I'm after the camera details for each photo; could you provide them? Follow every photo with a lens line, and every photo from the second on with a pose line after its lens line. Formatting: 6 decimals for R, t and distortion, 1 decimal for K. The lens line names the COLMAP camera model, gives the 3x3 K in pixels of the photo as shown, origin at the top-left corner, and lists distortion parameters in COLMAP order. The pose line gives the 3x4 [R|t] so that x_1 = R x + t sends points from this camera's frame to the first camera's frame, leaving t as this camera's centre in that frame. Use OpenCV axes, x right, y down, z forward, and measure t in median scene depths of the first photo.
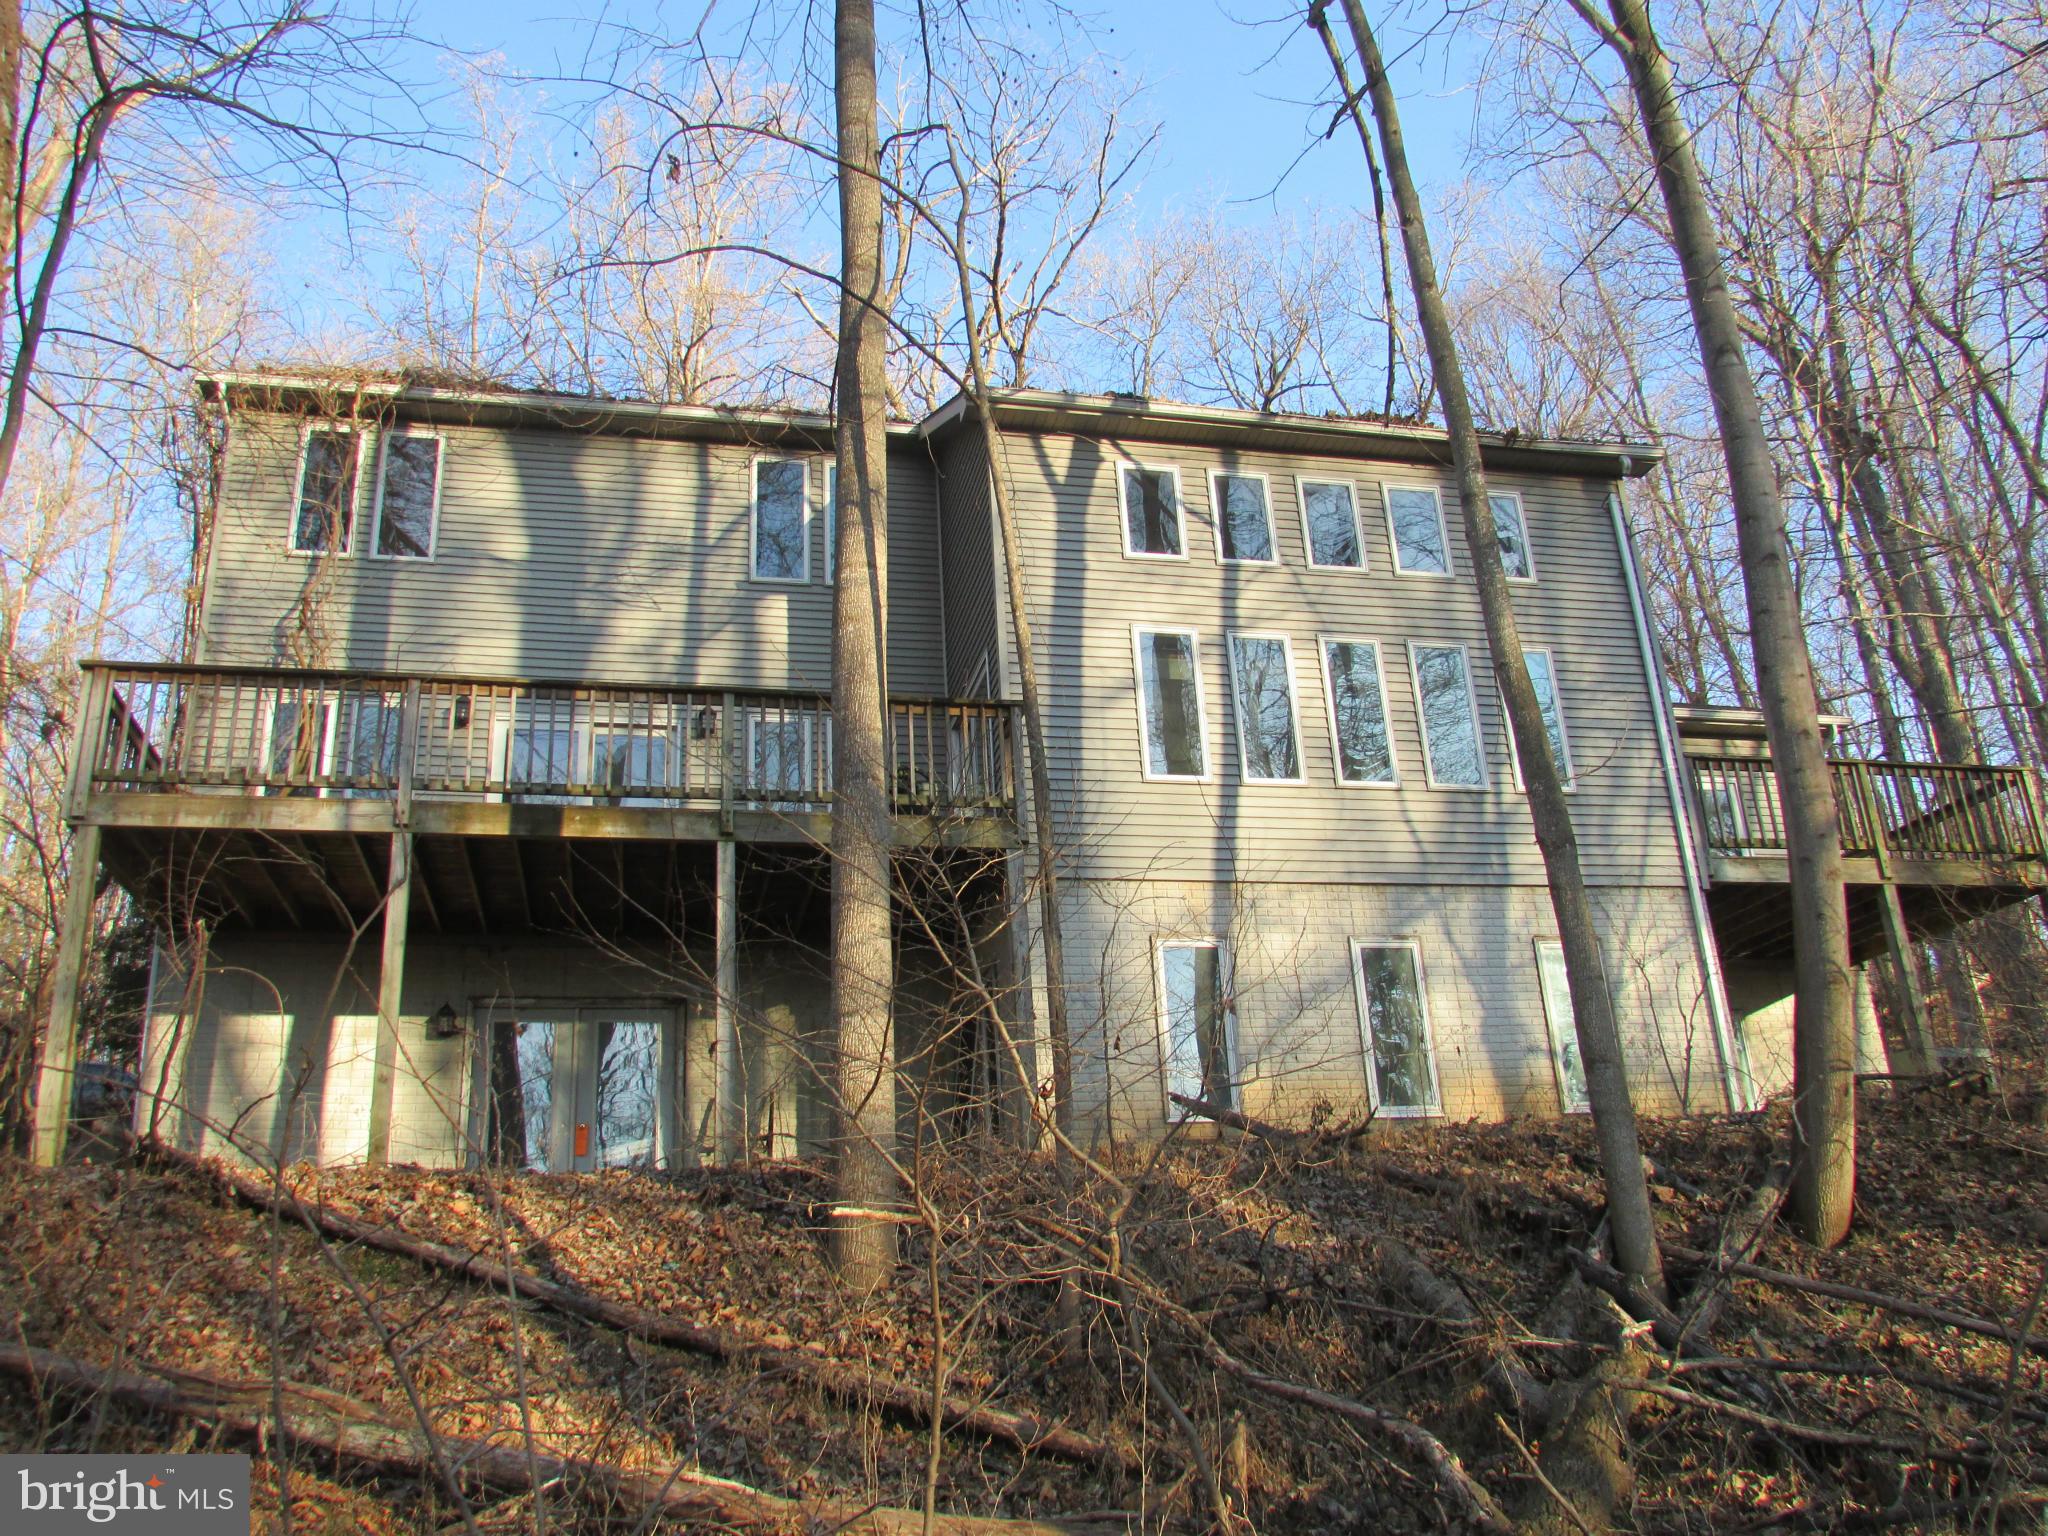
lens RADIAL K [[1594.5, 0, 1024.0], [0, 1594.5, 768.0], [0, 0, 1]] dist [-0.028752, 0.001263]
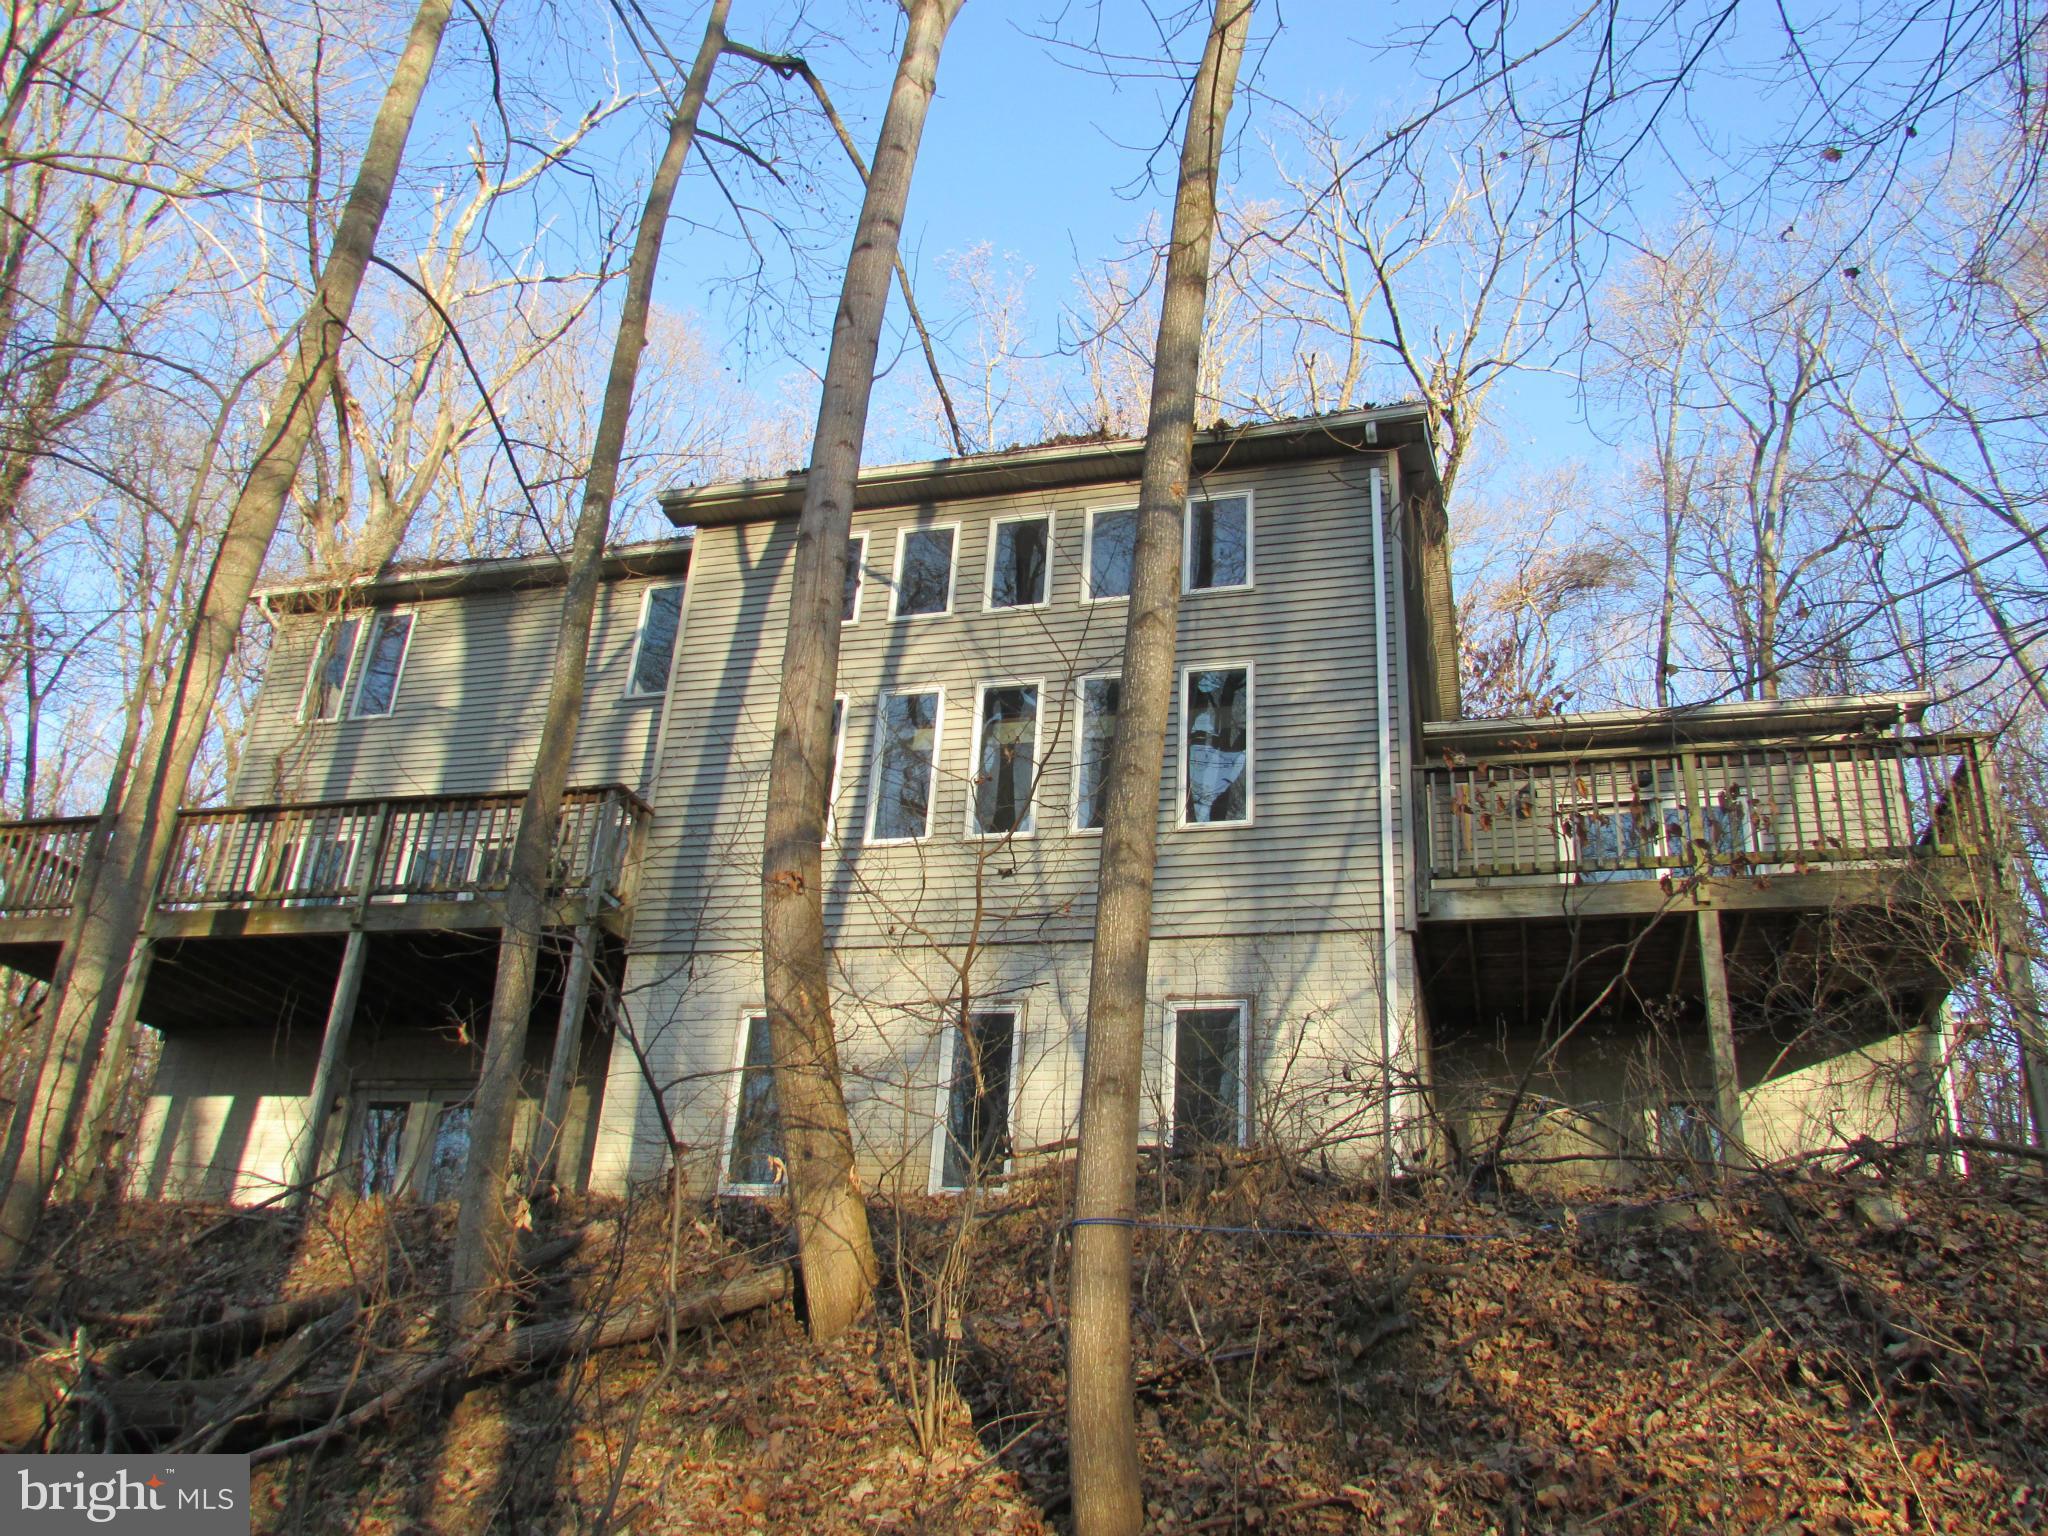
lens RADIAL K [[1594.5, 0, 1024.0], [0, 1594.5, 768.0], [0, 0, 1]] dist [-0.028752, 0.001263]
pose [[0.873744, -0.103962, -0.475145, 0.639523], [0.068797, 0.993484, -0.090865, 0.053275], [0.481495, 0.046705, 0.875203, 0.190182]]
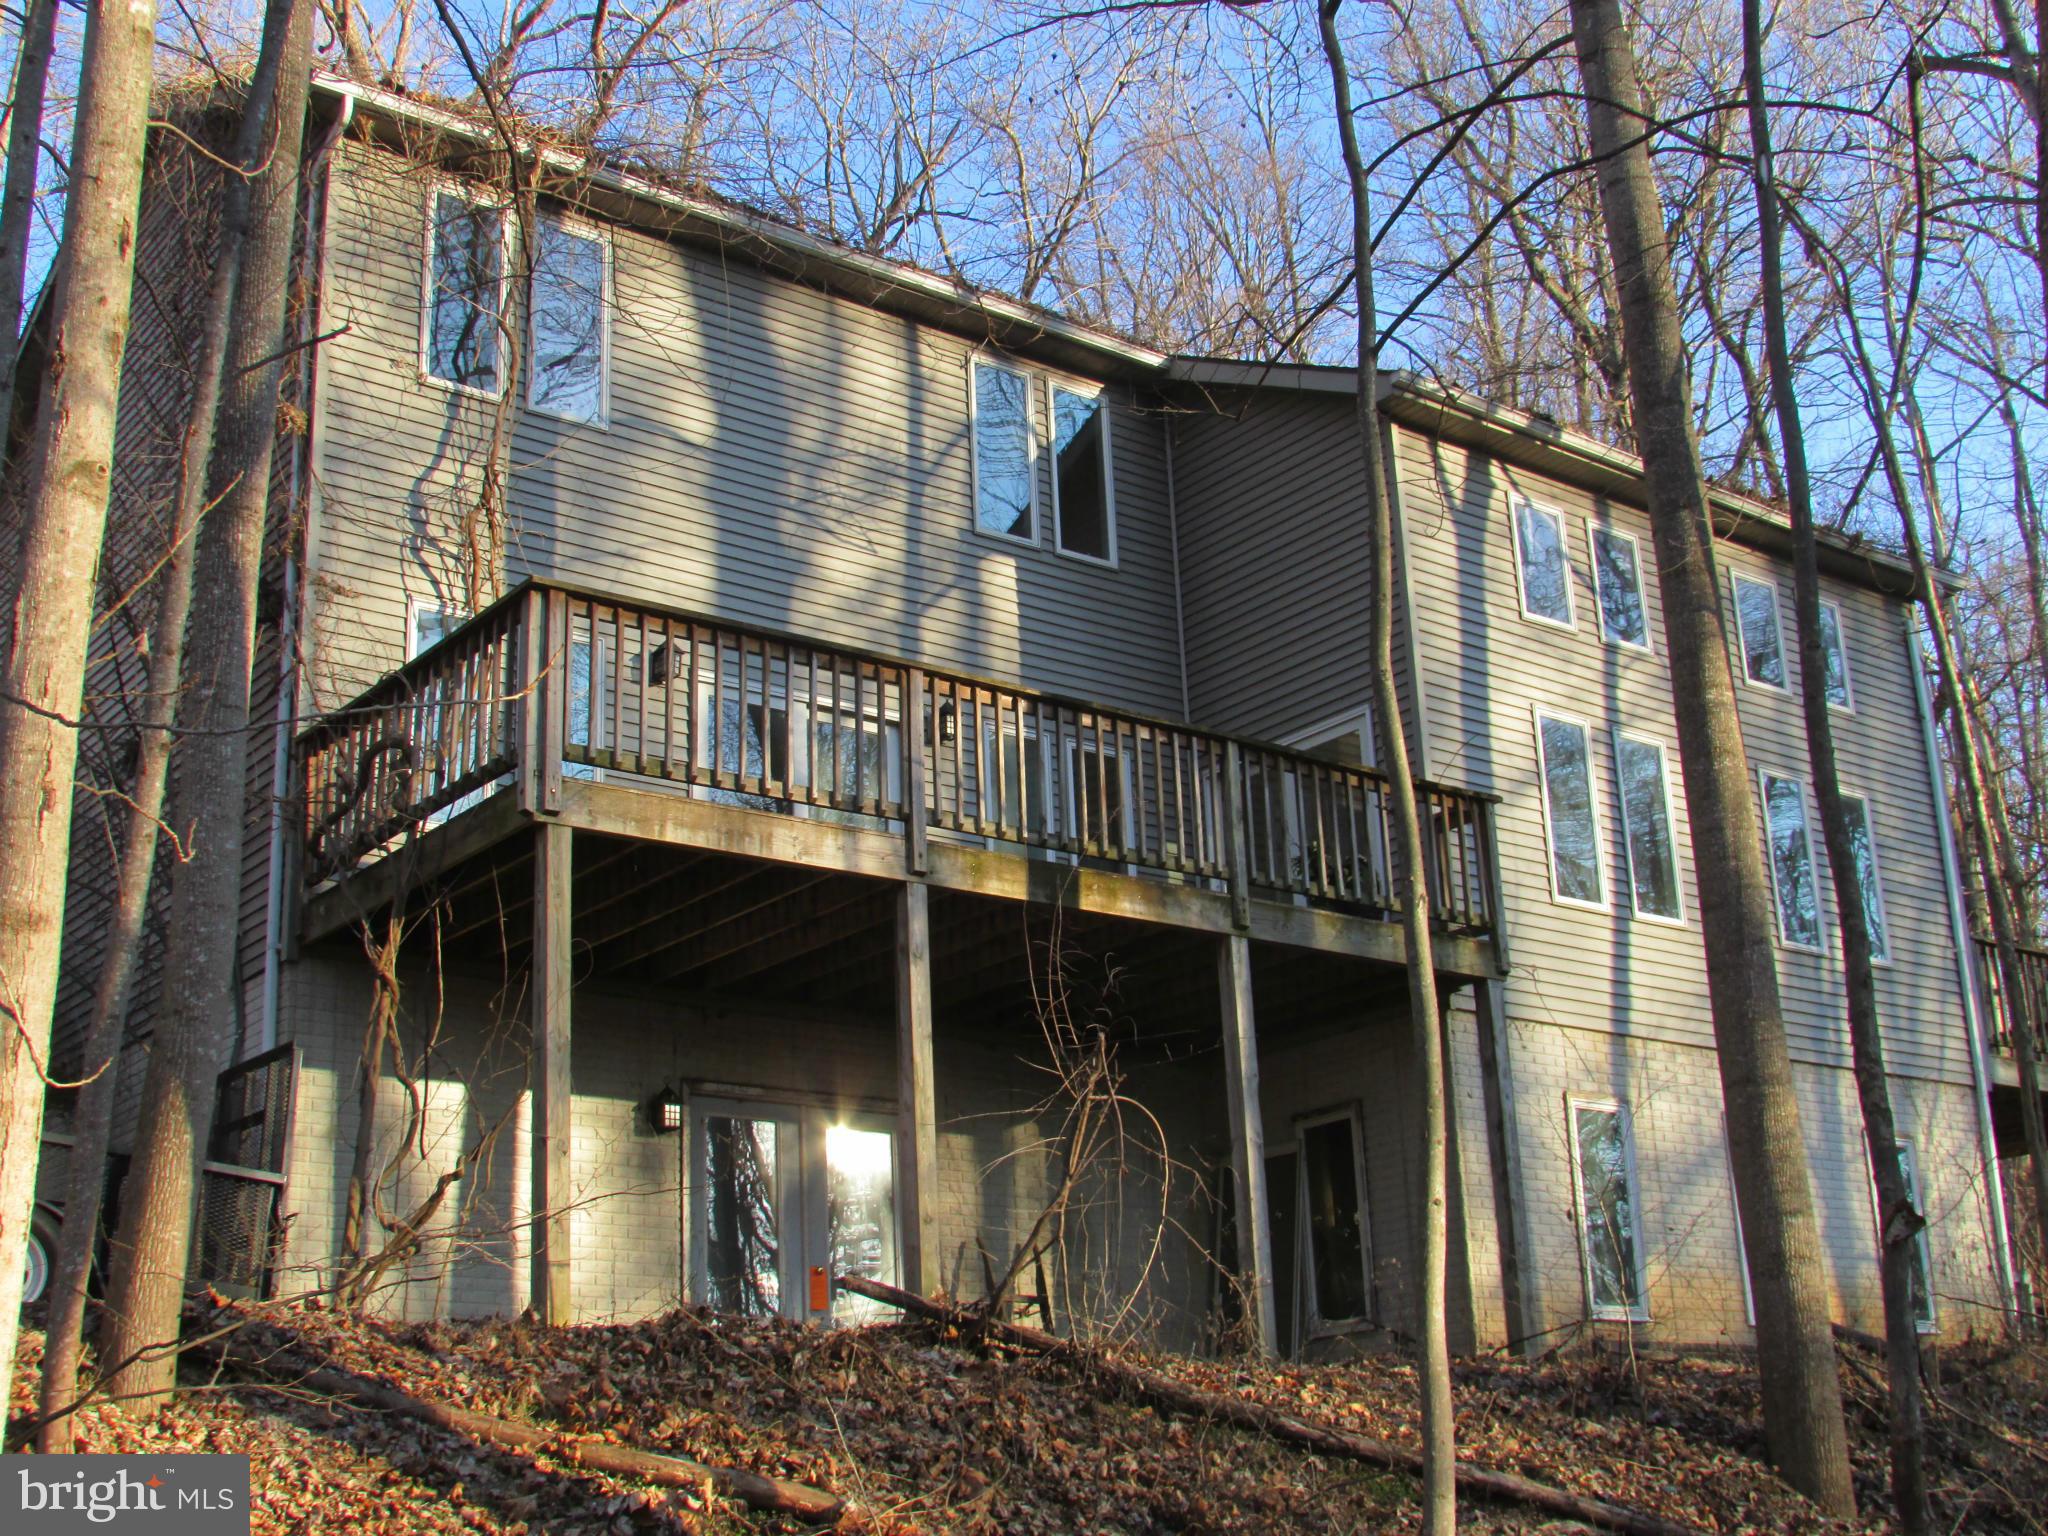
lens RADIAL K [[2445.5, 0, 987.4], [0, 2445.5, 768.6], [0, 0, 1]] dist [-0.051243, 0.008861]
pose [[0.911713, 0.147188, 0.383556, -0.633181], [-0.161024, 0.986942, 0.004020, -0.017035], [-0.377955, -0.065427, 0.923509, -0.047280]]
